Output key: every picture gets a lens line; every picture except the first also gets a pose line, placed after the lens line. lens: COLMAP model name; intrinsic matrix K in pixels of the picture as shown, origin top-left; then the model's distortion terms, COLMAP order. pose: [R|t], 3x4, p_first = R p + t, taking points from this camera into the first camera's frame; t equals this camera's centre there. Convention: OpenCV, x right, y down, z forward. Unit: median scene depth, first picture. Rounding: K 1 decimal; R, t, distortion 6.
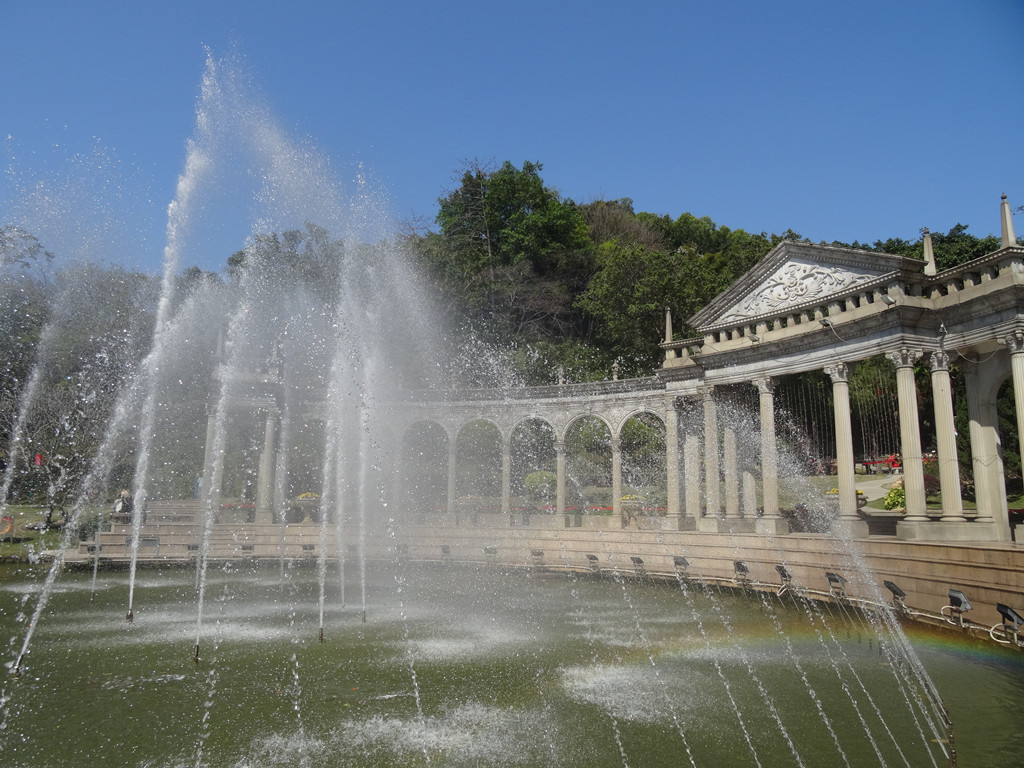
lens RADIAL K [[720.9, 0, 512.0], [0, 720.9, 384.0], [0, 0, 1]] dist [-0.007928, 0.007386]
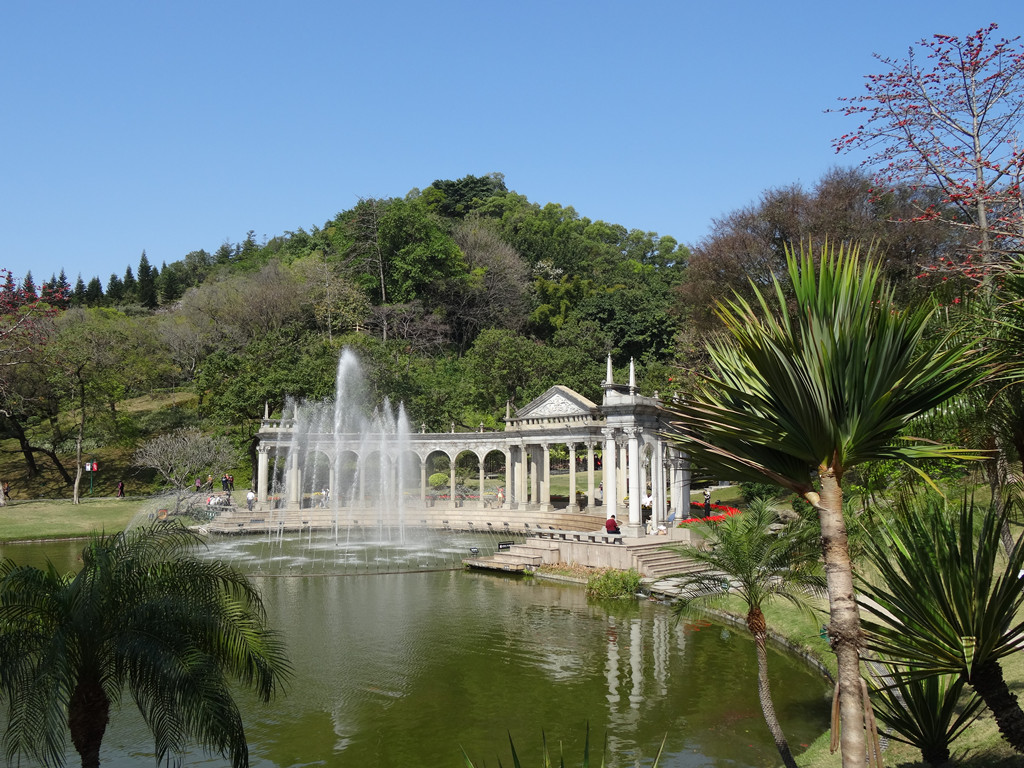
lens RADIAL K [[812.3, 0, 512.0], [0, 812.3, 384.0], [0, 0, 1]] dist [-0.151476, -0.000083]
pose [[0.984704, 0.002914, 0.174211, -0.196520], [-0.014950, 0.997586, 0.067818, -0.357105], [-0.173592, -0.069385, 0.982370, -1.439158]]
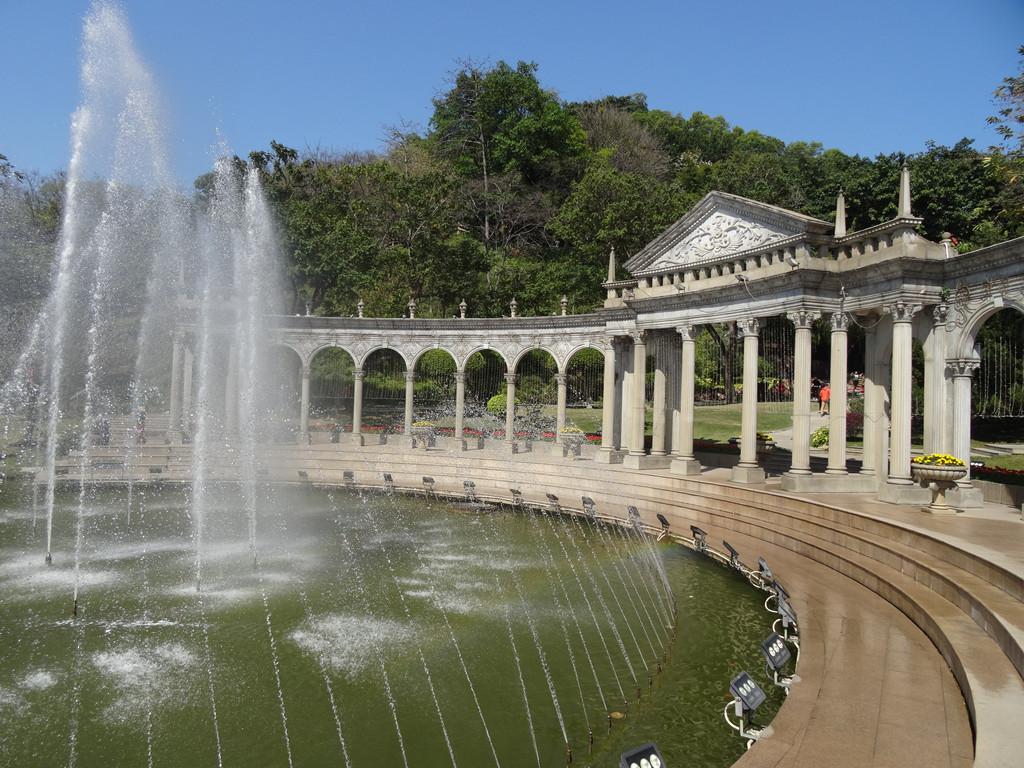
lens RADIAL K [[720.9, 0, 512.0], [0, 720.9, 384.0], [0, 0, 1]] dist [-0.007928, 0.007386]
pose [[0.999681, 0.019587, -0.015967, 0.111740], [-0.017161, 0.989997, 0.140040, -0.064163], [0.018550, -0.139721, 0.990017, -0.040915]]
